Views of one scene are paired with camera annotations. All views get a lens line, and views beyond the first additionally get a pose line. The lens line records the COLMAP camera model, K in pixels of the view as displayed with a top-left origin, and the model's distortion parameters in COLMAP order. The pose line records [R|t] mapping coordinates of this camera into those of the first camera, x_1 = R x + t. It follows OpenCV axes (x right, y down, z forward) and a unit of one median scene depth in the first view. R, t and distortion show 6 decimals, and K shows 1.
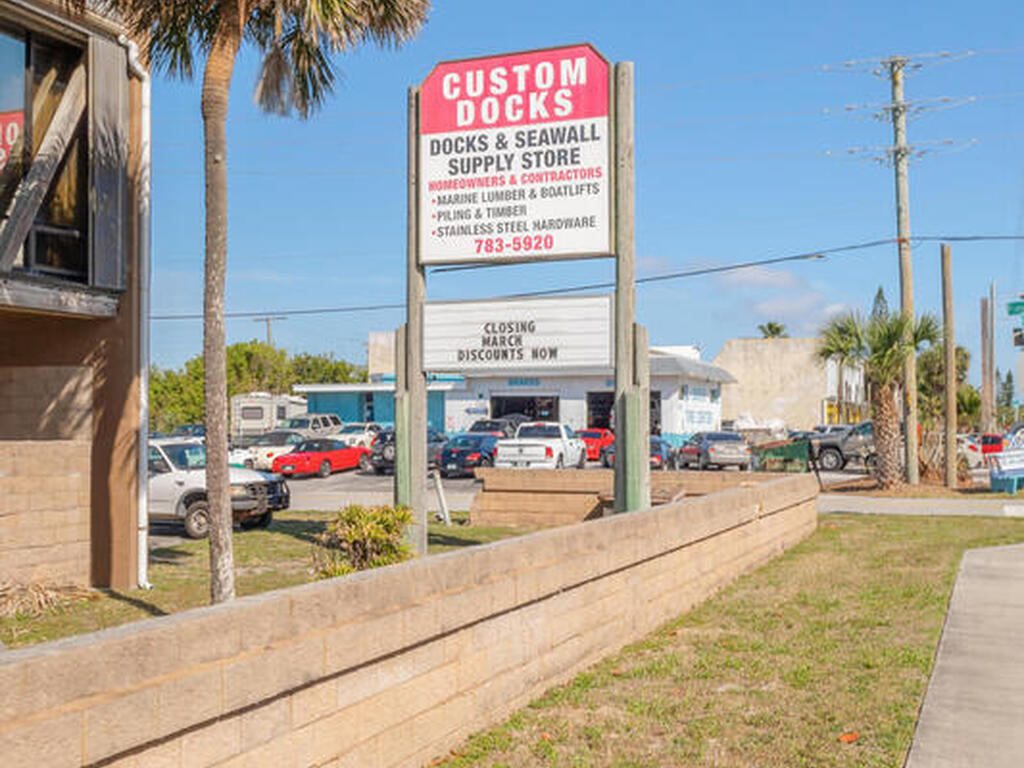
lens RADIAL K [[1213.3, 0, 503.6], [0, 1213.3, 391.9], [0, 0, 1]] dist [0.035912, 0.000000]
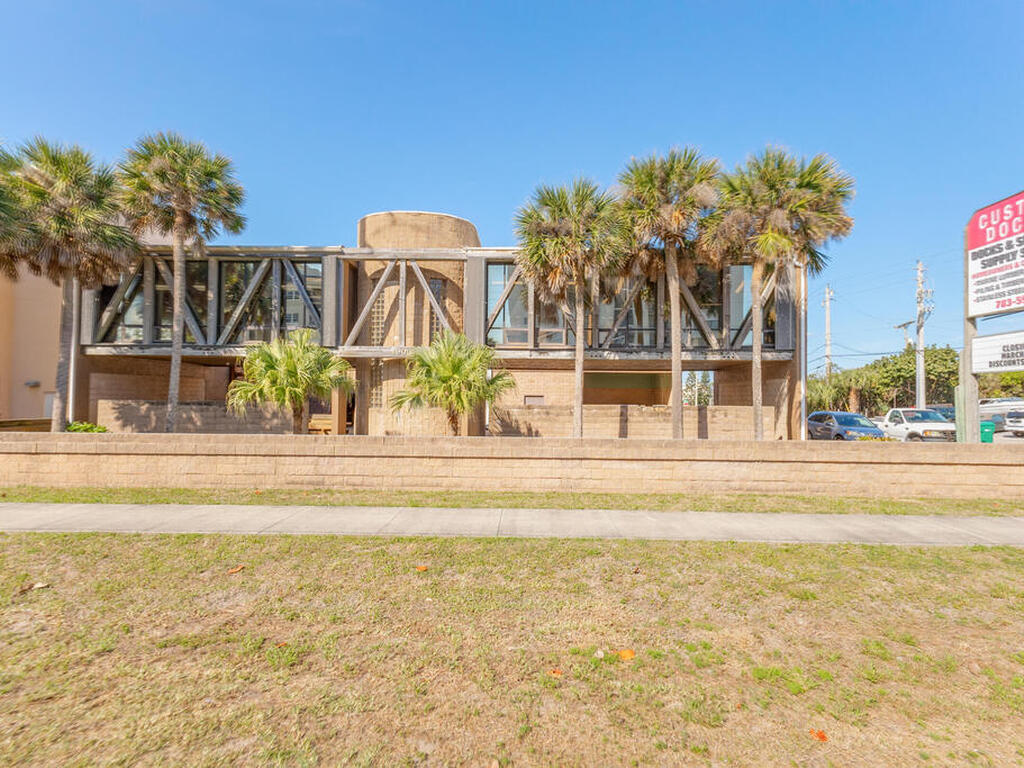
lens RADIAL K [[526.6, 0, 518.0], [0, 526.6, 373.6], [0, 0, 1]] dist [0.026413, -0.001157]
pose [[0.359731, -0.041372, -0.932139, 0.469959], [0.019057, 0.999134, -0.036991, 0.000385], [0.932862, -0.004457, 0.360207, 0.028917]]
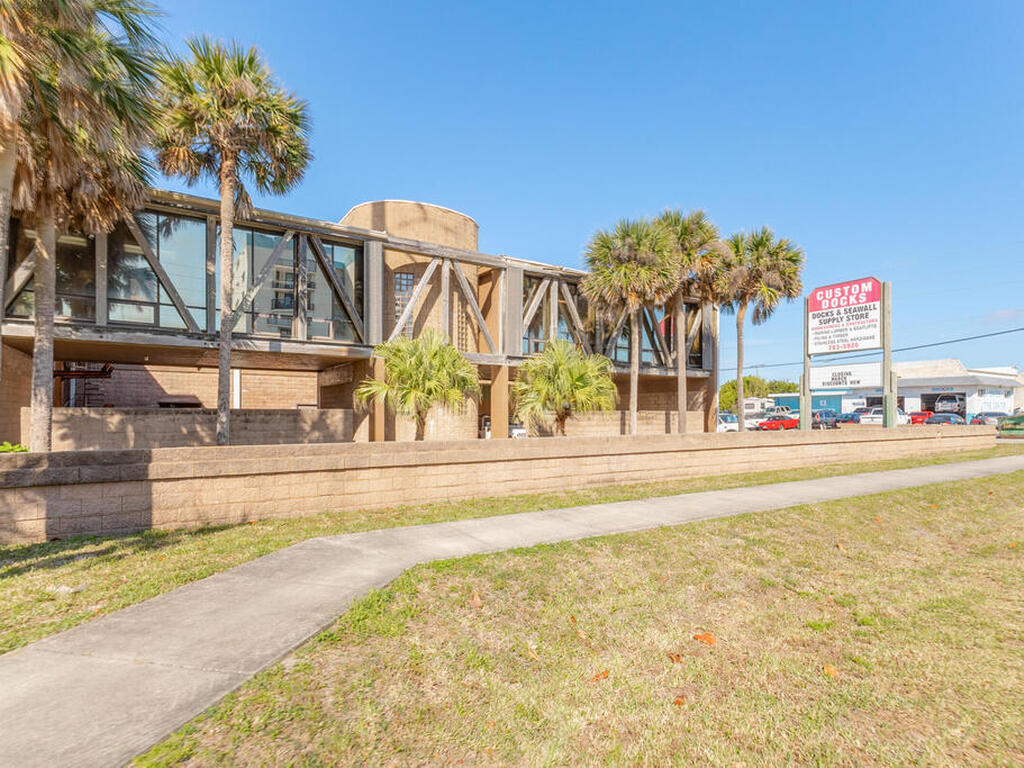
lens RADIAL K [[526.6, 0, 525.6], [0, 526.6, 416.2], [0, 0, 1]] dist [0.026413, -0.001157]
pose [[0.823044, 0.000182, -0.567978, 0.108043], [0.018729, 0.999447, 0.027460, 0.000855], [0.567669, -0.033239, 0.822585, -0.537388]]
